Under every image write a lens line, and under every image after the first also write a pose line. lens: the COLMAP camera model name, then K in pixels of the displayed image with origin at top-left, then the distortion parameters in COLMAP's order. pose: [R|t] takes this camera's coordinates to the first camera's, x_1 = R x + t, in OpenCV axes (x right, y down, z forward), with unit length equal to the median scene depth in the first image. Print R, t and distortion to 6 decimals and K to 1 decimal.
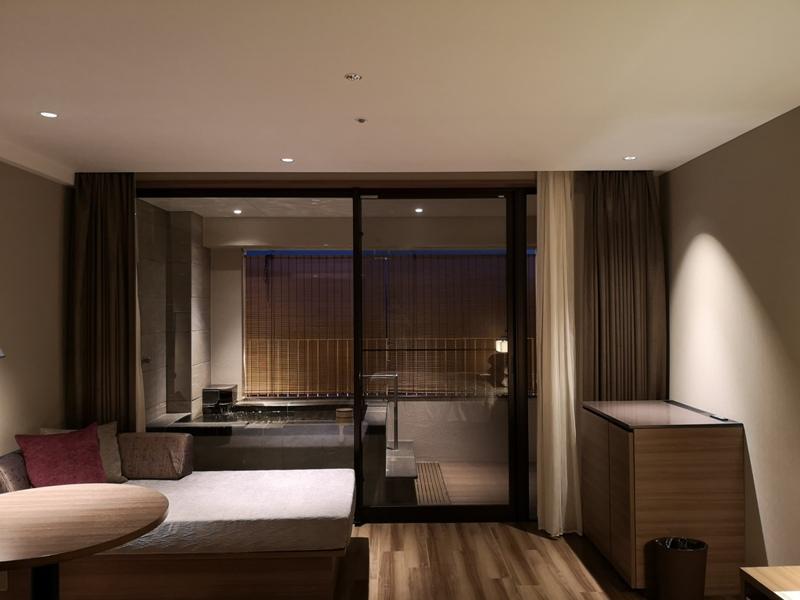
lens RADIAL K [[628.7, 0, 398.7], [0, 628.7, 298.2], [0, 0, 1]] dist [0.015441, -0.034919]
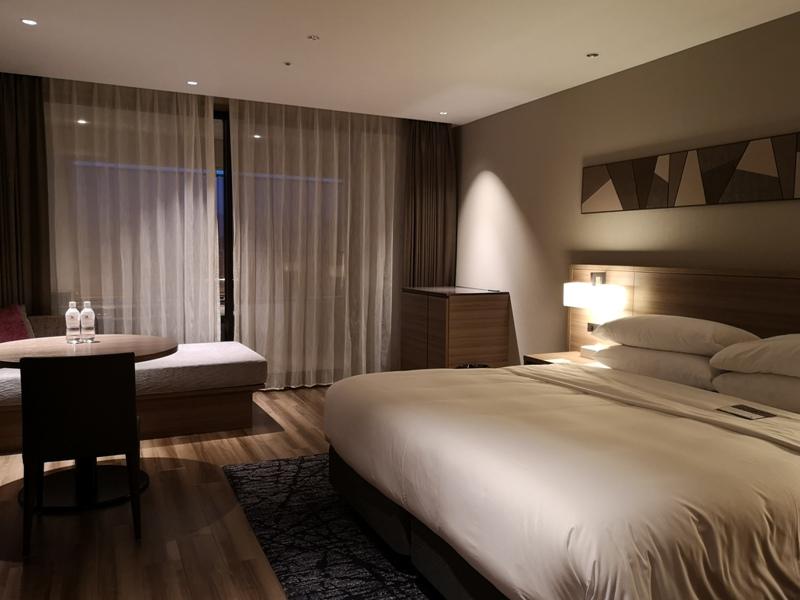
lens RADIAL K [[628.7, 0, 401.0], [0, 628.7, 302.8], [0, 0, 1]] dist [0.015441, -0.034919]
pose [[0.908109, -0.015875, 0.418432, -0.328299], [-0.026822, 0.995024, 0.095961, 0.071399], [-0.417873, -0.098366, 0.903165, -0.292639]]
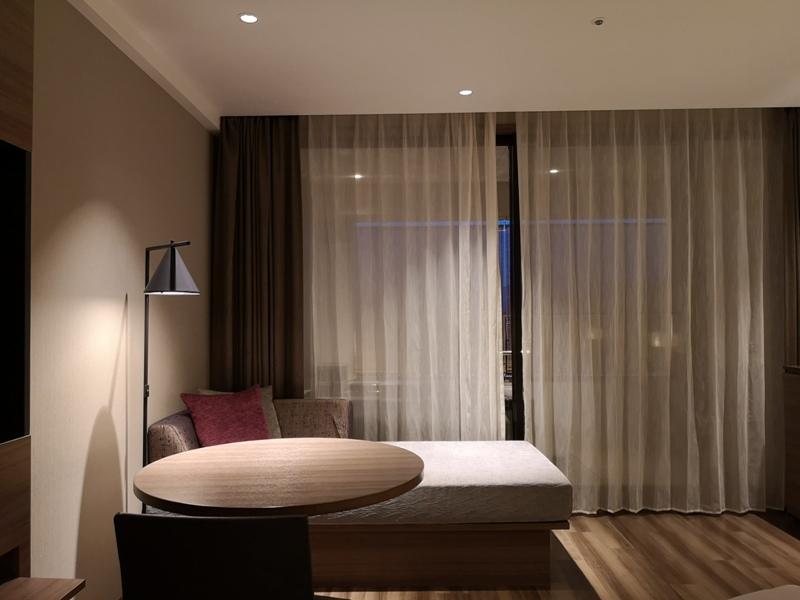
lens RADIAL K [[628.7, 0, 399.2], [0, 628.7, 298.4], [0, 0, 1]] dist [0.015441, -0.034919]
pose [[0.999320, -0.003663, -0.036700, -0.243446], [0.003285, 0.999941, -0.010346, 0.084434], [0.036735, 0.010219, 0.999273, 0.102369]]
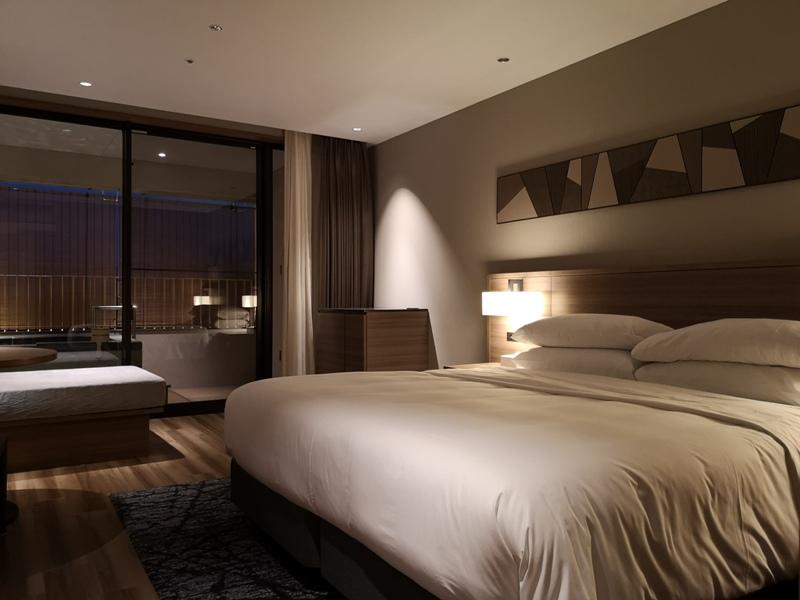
lens RADIAL K [[628.7, 0, 399.7], [0, 628.7, 303.3], [0, 0, 1]] dist [0.015441, -0.034919]
pose [[0.849546, 0.006061, 0.527479, -0.294106], [-0.018785, 0.999647, 0.018768, 0.139035], [-0.527180, -0.025853, 0.849361, -0.252023]]
